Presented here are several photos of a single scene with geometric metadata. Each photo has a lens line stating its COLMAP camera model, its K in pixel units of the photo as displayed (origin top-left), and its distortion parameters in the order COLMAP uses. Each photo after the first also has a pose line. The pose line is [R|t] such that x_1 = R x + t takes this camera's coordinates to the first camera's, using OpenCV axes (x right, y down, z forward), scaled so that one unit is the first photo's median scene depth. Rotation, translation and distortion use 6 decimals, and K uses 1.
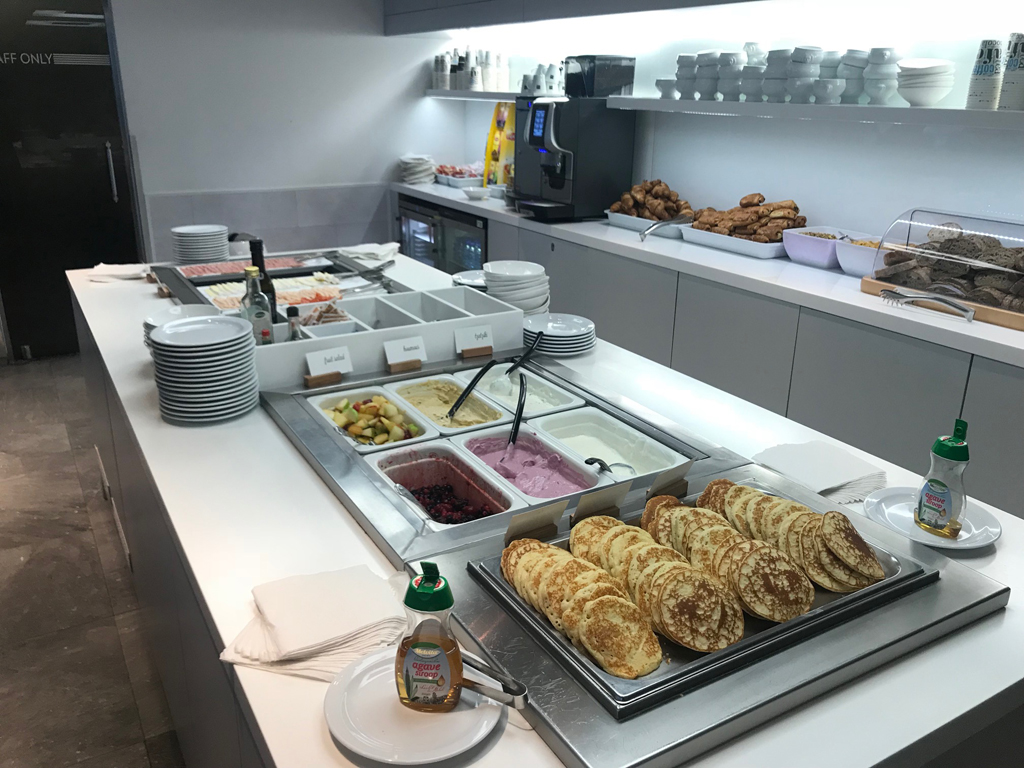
lens RADIAL K [[841.0, 0, 510.7], [0, 841.0, 384.8], [0, 0, 1]] dist [-0.005593, 0.020557]
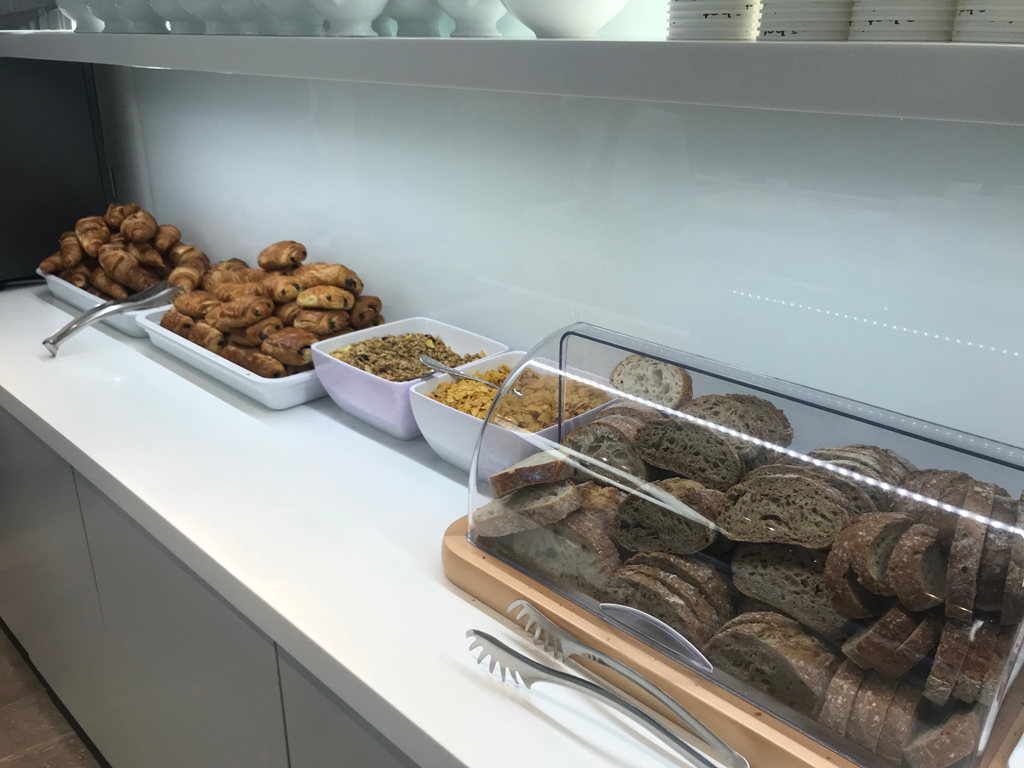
lens RADIAL K [[841.0, 0, 513.5], [0, 841.0, 384.2], [0, 0, 1]] dist [-0.005593, 0.020557]
pose [[0.965936, -0.095085, 0.240678, 0.310452], [0.084873, 0.995009, 0.052472, -0.172792], [-0.244466, -0.030258, 0.969186, 0.551598]]
